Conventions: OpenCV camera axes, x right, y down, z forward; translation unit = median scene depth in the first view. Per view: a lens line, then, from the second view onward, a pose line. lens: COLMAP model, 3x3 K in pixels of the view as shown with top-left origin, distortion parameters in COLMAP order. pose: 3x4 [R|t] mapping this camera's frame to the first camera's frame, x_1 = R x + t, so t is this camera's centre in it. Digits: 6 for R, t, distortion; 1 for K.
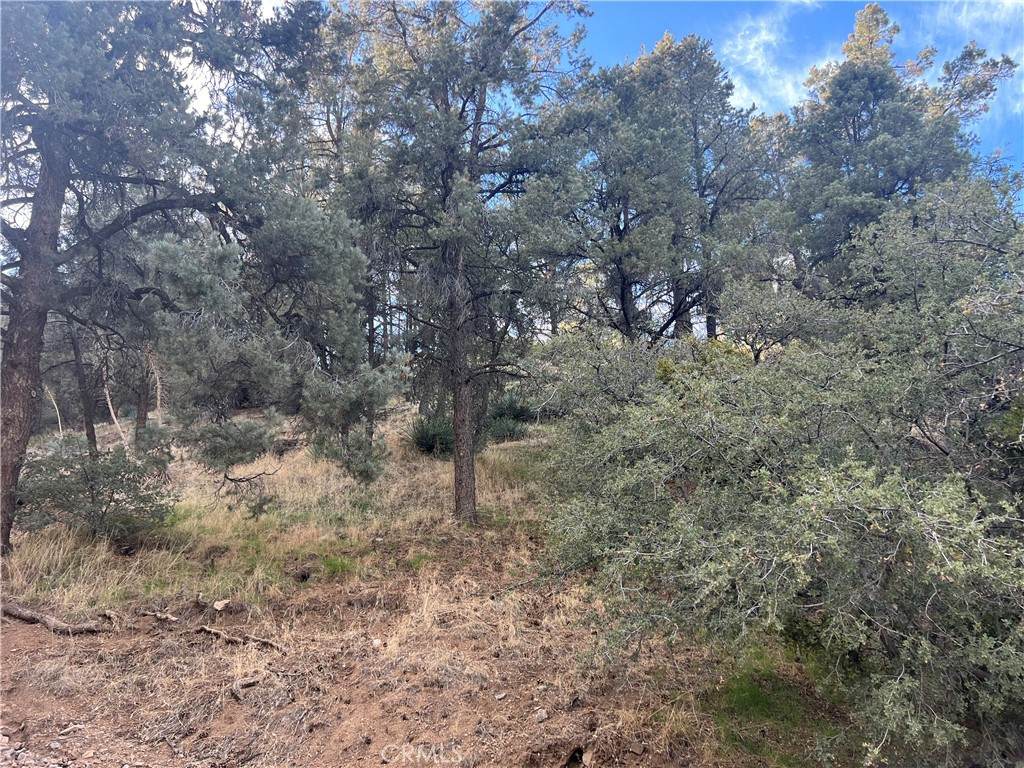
lens RADIAL K [[773.2, 0, 507.6], [0, 773.2, 384.6], [0, 0, 1]] dist [0.027454, -0.003931]
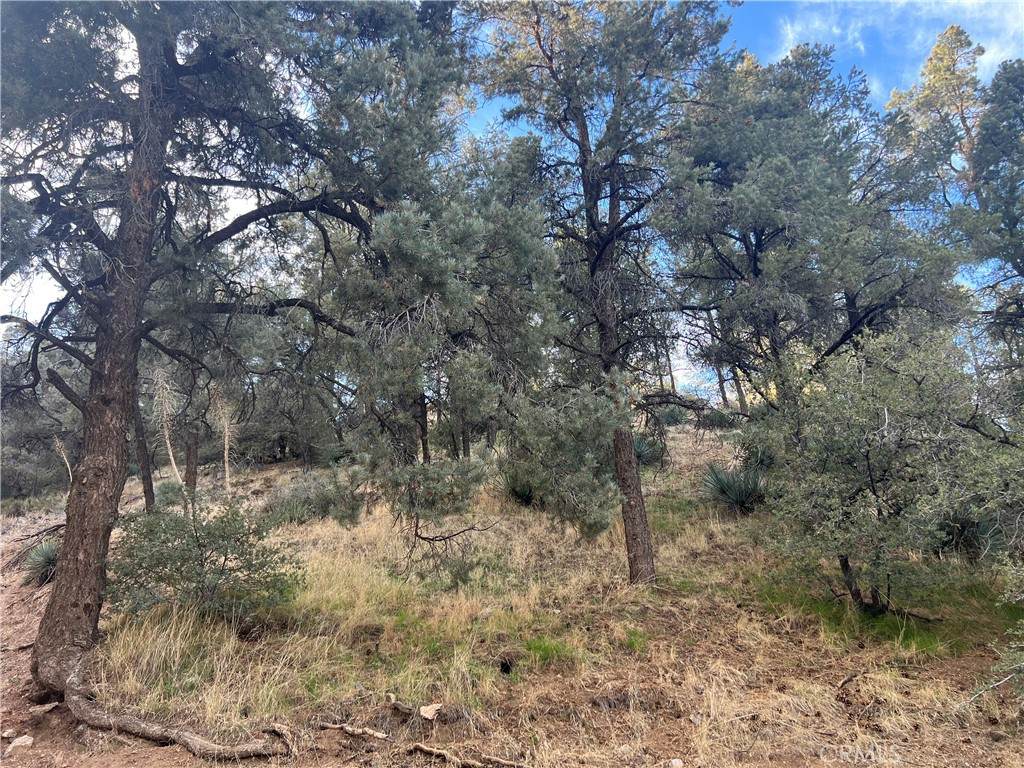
lens RADIAL K [[773.2, 0, 516.3], [0, 773.2, 384.2], [0, 0, 1]] dist [0.027454, -0.003931]
pose [[0.999002, -0.017328, 0.041176, -0.282666], [0.020216, 0.997286, -0.070792, 0.025876], [-0.039838, 0.071554, 0.996641, 0.219139]]
